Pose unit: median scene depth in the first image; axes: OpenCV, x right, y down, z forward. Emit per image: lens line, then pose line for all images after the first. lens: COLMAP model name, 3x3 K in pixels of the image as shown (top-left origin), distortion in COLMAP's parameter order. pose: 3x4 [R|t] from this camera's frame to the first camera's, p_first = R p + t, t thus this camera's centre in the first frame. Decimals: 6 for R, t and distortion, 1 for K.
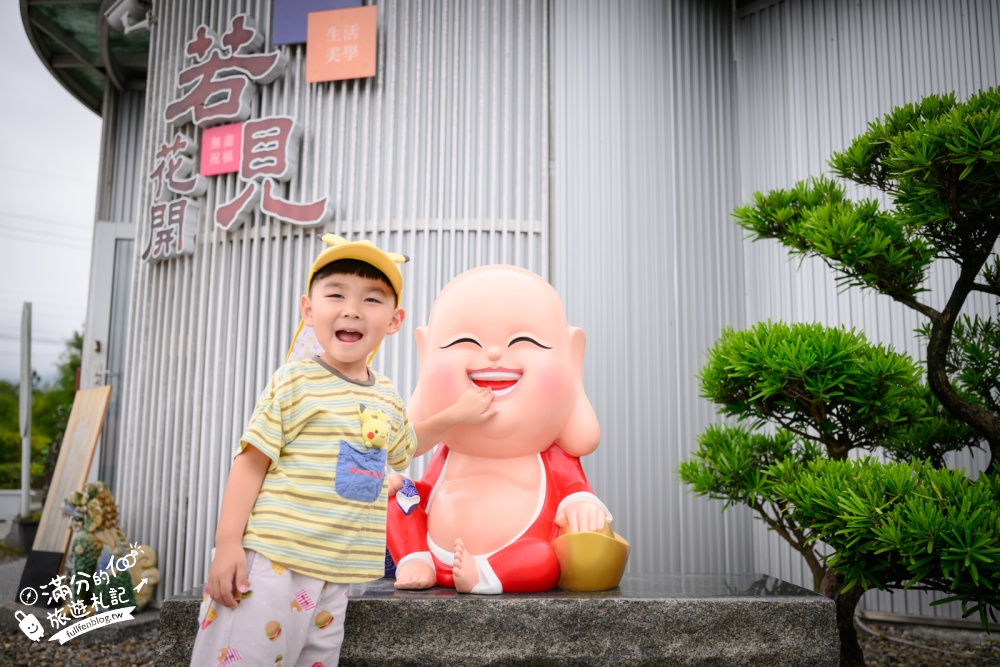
lens RADIAL K [[857.9, 0, 496.9], [0, 857.9, 340.4], [0, 0, 1]] dist [-0.014936, -0.005023]
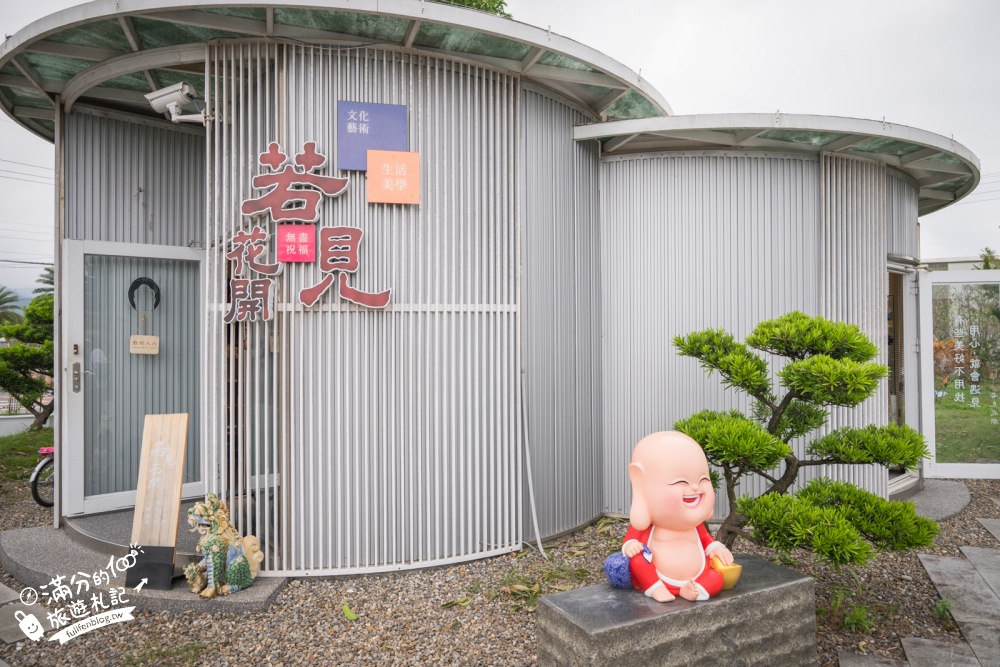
lens RADIAL K [[678.5, 0, 503.0], [0, 678.5, 326.5], [0, 0, 1]] dist [-0.005415, -0.000246]
pose [[0.904735, -0.005916, 0.425934, -0.490797], [-0.048697, 0.991912, 0.117216, -0.237611], [-0.423183, -0.126791, 0.897129, -0.114014]]
